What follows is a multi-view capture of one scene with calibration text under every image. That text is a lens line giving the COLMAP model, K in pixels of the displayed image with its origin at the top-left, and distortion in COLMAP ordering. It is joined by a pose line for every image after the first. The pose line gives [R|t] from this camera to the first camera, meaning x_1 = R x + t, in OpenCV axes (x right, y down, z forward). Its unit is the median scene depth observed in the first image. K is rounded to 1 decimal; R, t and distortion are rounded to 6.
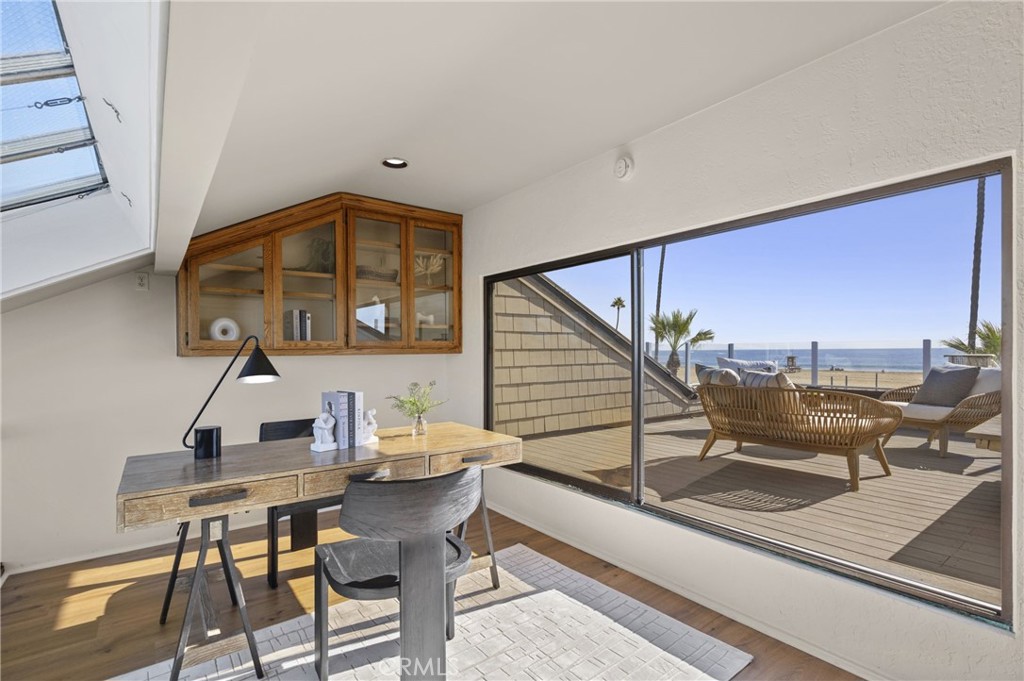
lens RADIAL K [[476.6, 0, 505.8], [0, 476.6, 365.0], [0, 0, 1]] dist [0.002938, -0.000603]
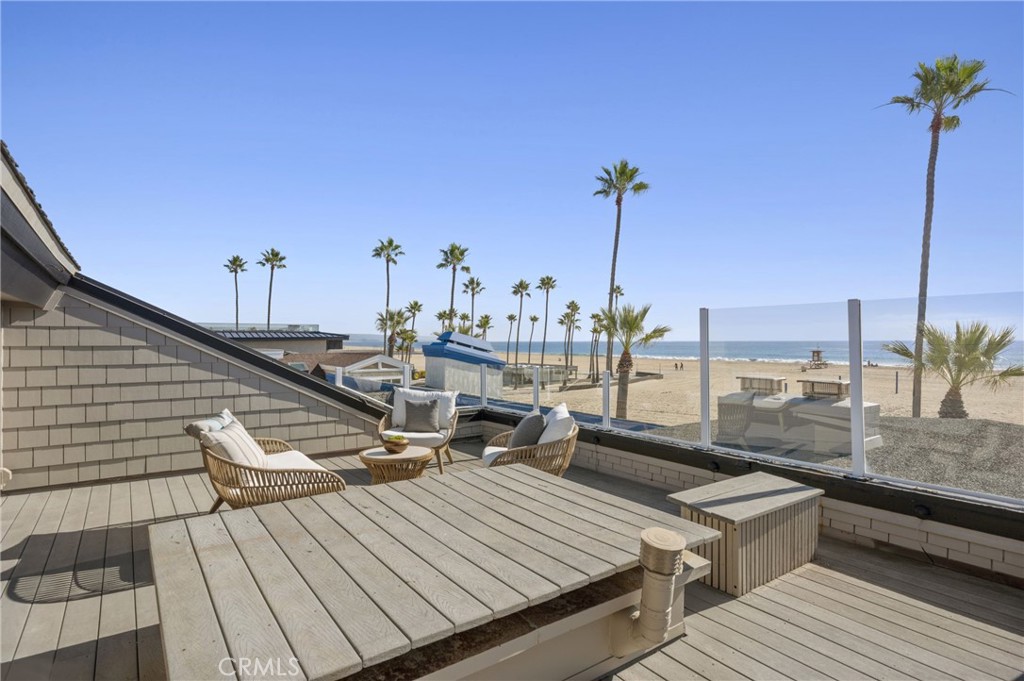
lens RADIAL K [[529.3, 0, 508.8], [0, 529.3, 336.3], [0, 0, 1]] dist [0.006594, 0.000880]
pose [[0.999666, 0.006644, -0.024958, 0.221204], [-0.007505, 0.999375, -0.034532, -0.025629], [0.024713, 0.034708, 0.999092, -0.001442]]
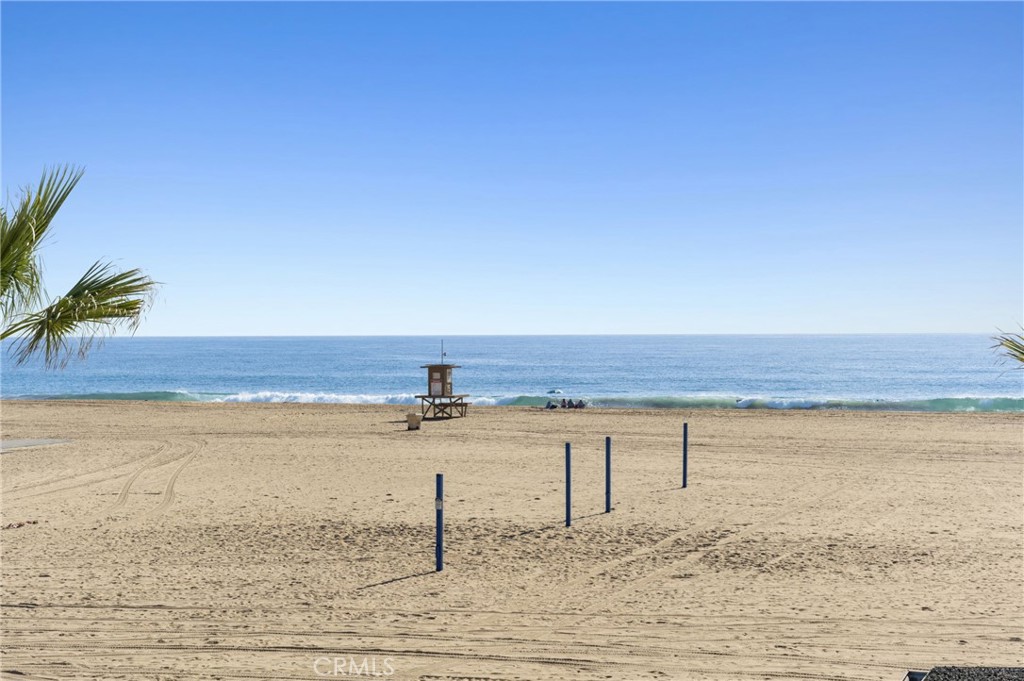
lens RADIAL K [[1749.3, 0, 512.3], [0, 1749.3, 339.4], [0, 0, 1]] dist [0.187312, 0.000000]
pose [[0.834093, 0.001802, 0.551621, 0.188266], [0.013516, 0.999628, -0.023702, -0.030257], [-0.551458, 0.027225, 0.833758, 0.340876]]
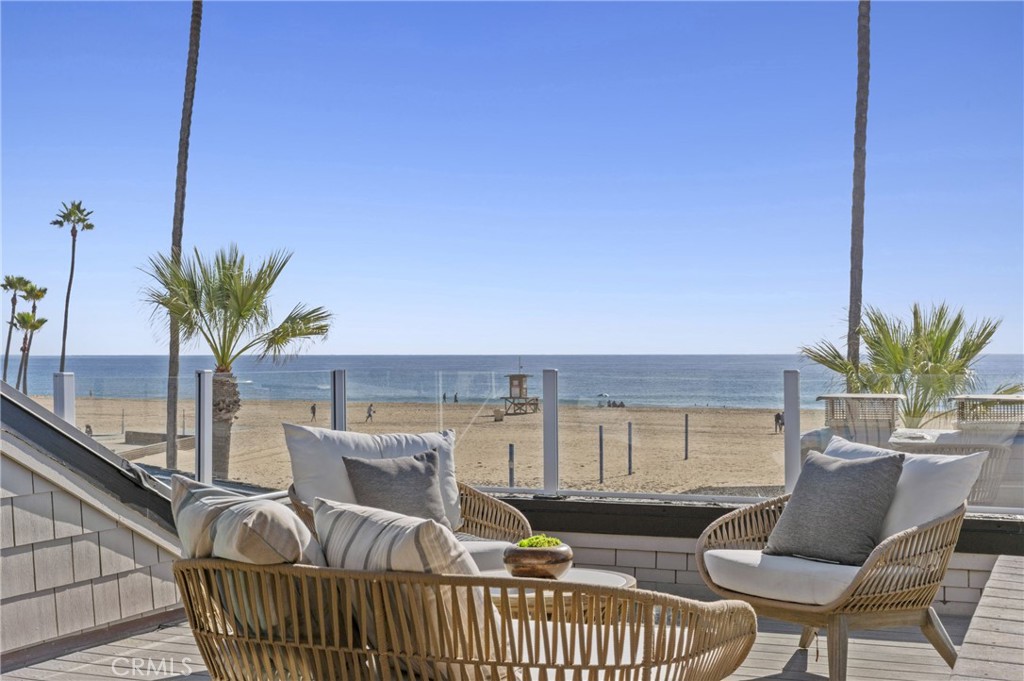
lens RADIAL K [[1362.8, 0, 512.1], [0, 1362.8, 349.1], [0, 0, 1]] dist [0.028630, 0.000000]
pose [[0.860692, 0.009767, 0.509032, 0.038451], [0.007325, 0.999475, -0.031562, -0.011656], [-0.509073, 0.030894, 0.860169, 0.050961]]
